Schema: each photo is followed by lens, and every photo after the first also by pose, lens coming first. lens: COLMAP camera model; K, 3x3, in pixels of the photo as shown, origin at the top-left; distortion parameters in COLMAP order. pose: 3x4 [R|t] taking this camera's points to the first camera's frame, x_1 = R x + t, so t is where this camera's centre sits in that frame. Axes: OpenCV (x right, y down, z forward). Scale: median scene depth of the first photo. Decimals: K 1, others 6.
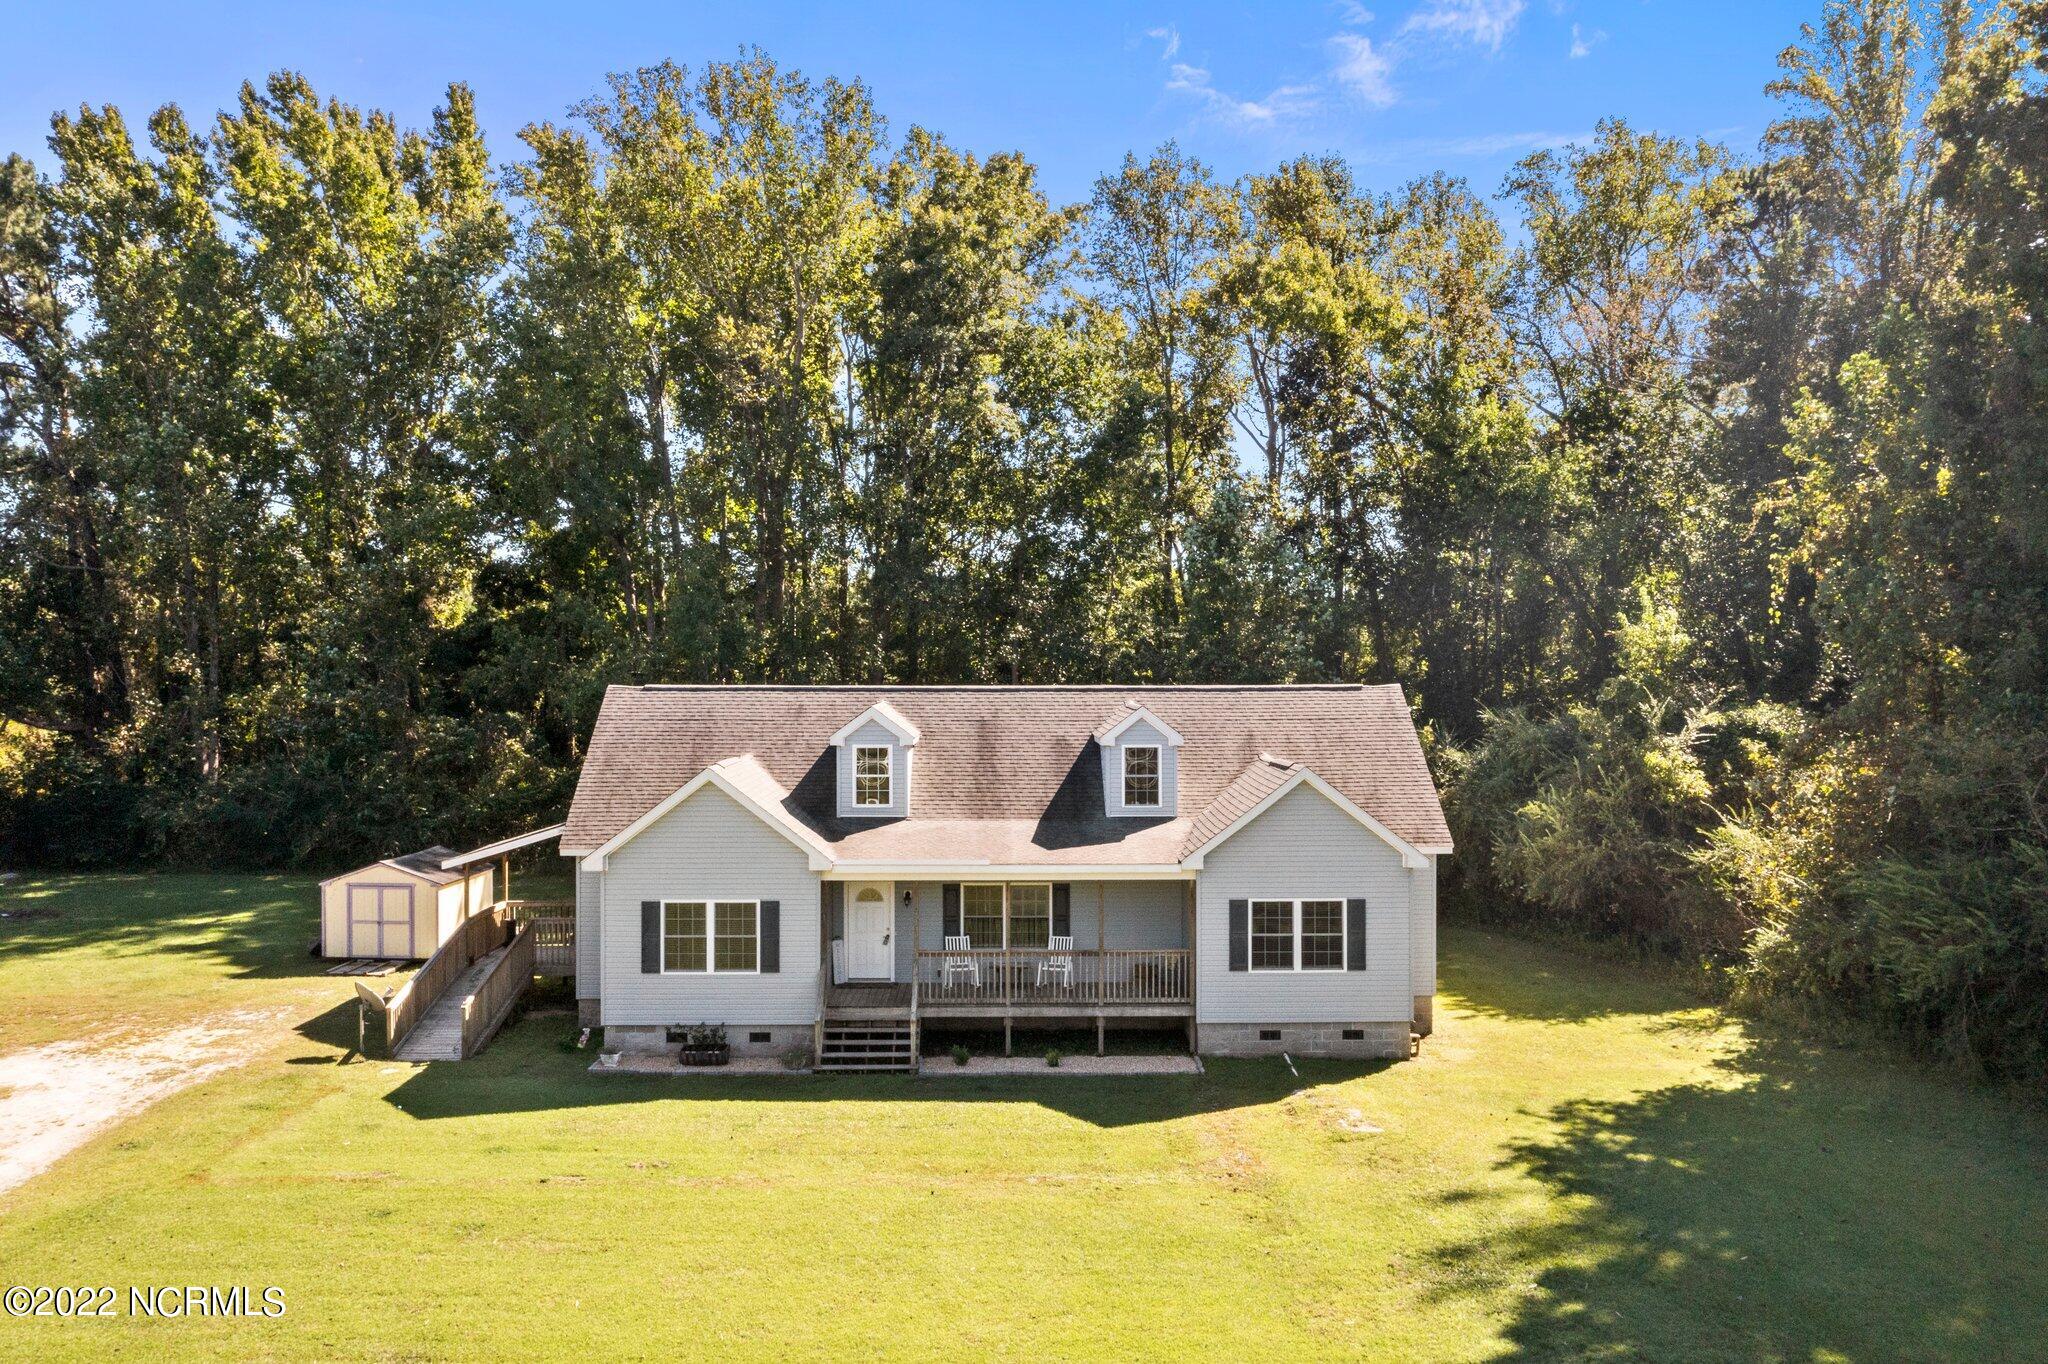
lens RADIAL K [[1582.2, 0, 1020.8], [0, 1582.2, 643.8], [0, 0, 1]] dist [-0.043776, 0.038877]
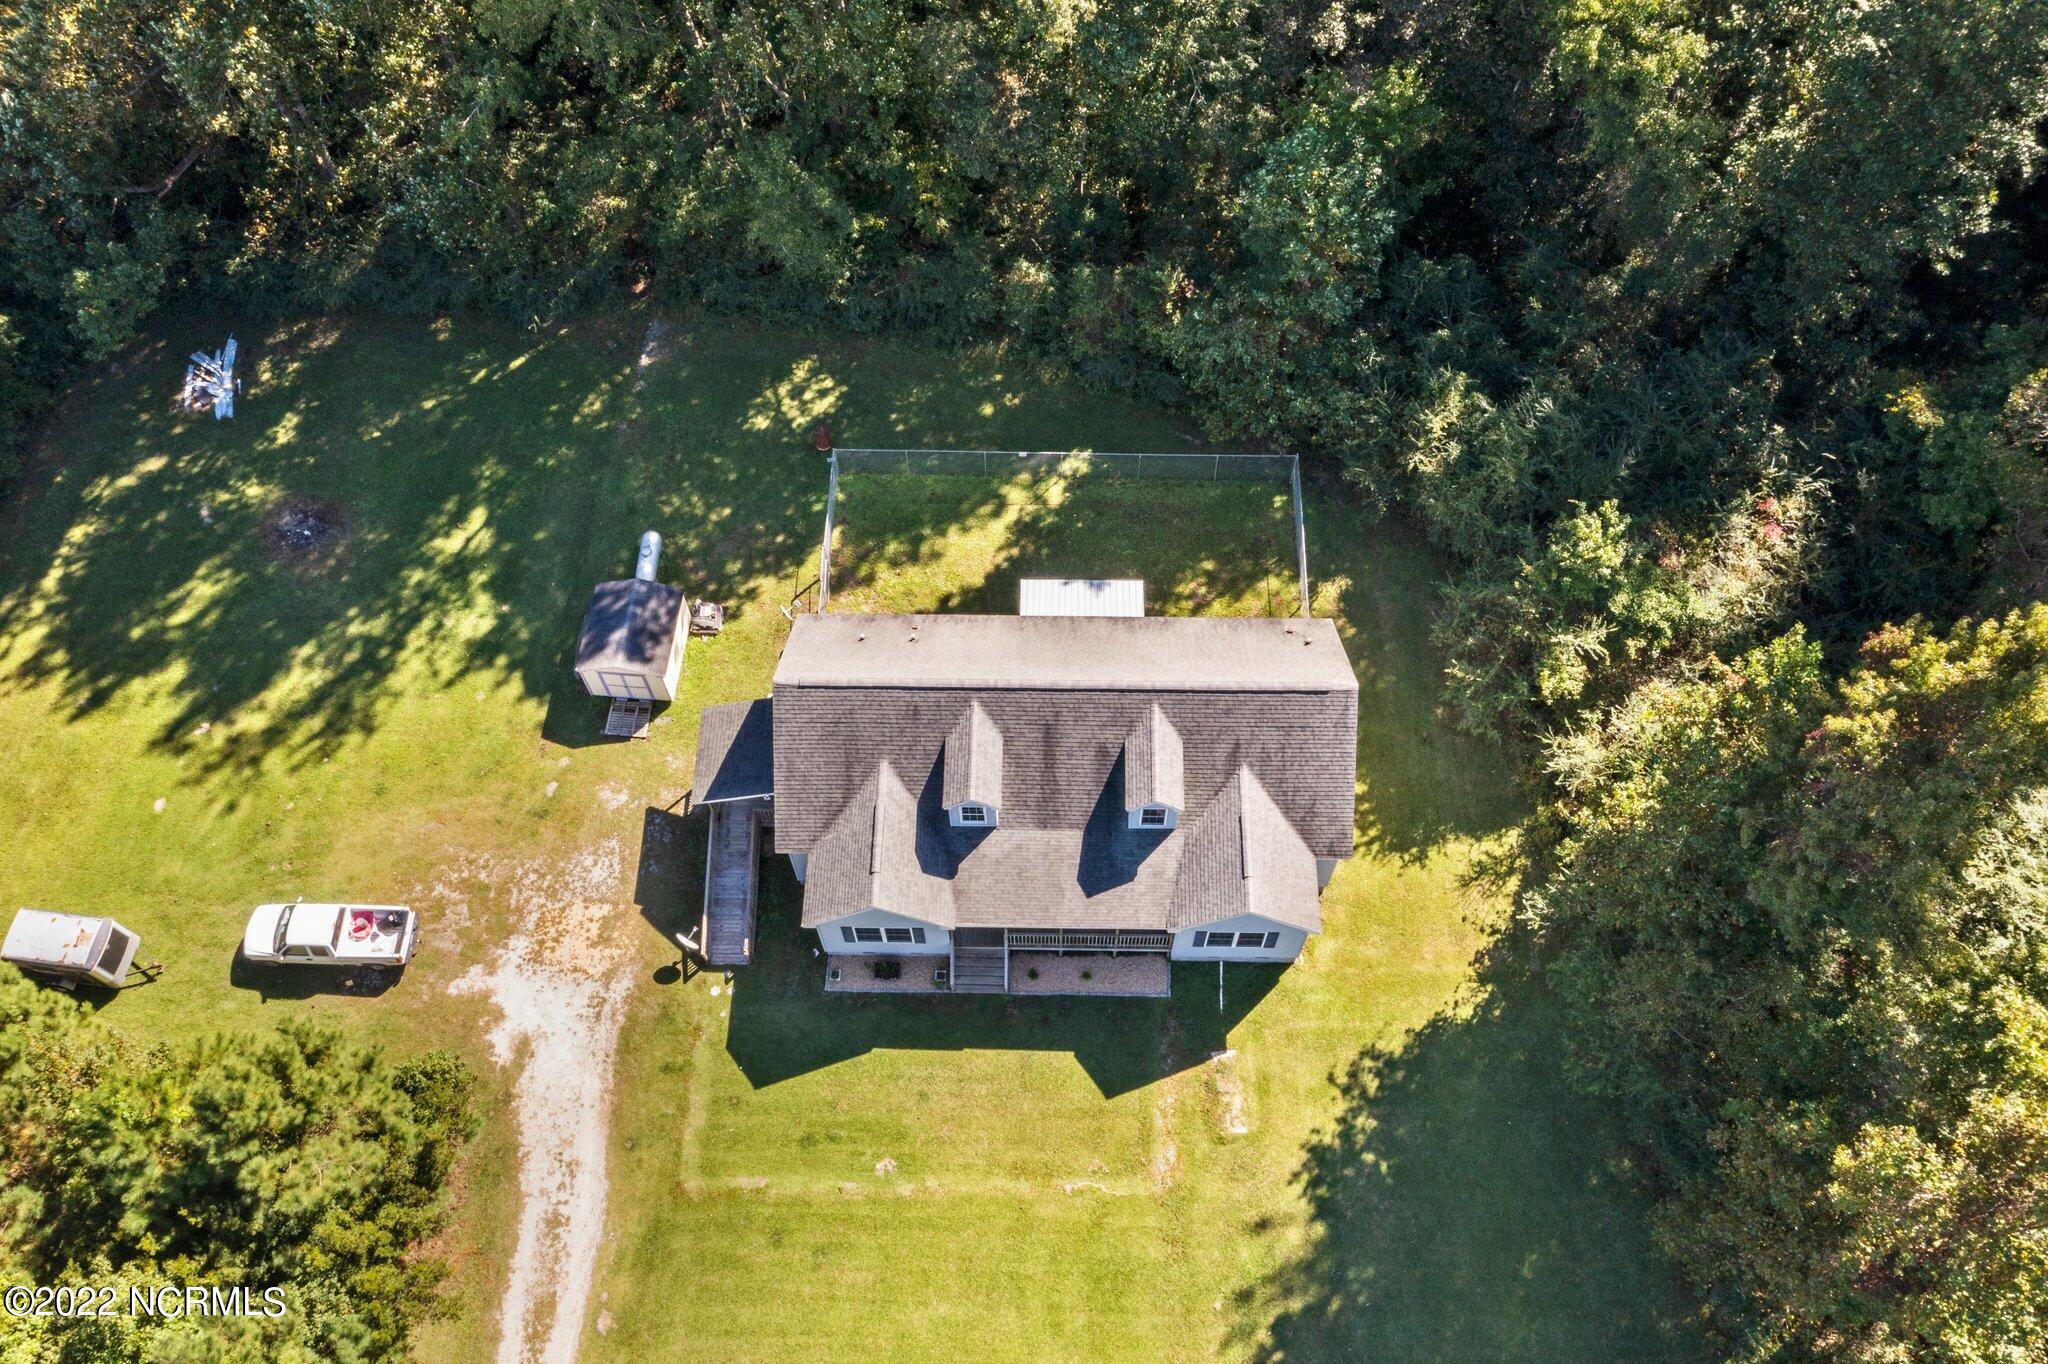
lens RADIAL K [[1649.7, 0, 1011.7], [0, 1649.7, 676.4], [0, 0, 1]] dist [0.016004, 0.006214]
pose [[0.999516, 0.024428, -0.019277, -0.030569], [0.005941, 0.458306, 0.888775, -1.371938], [0.030546, -0.888459, 0.457939, 0.410079]]
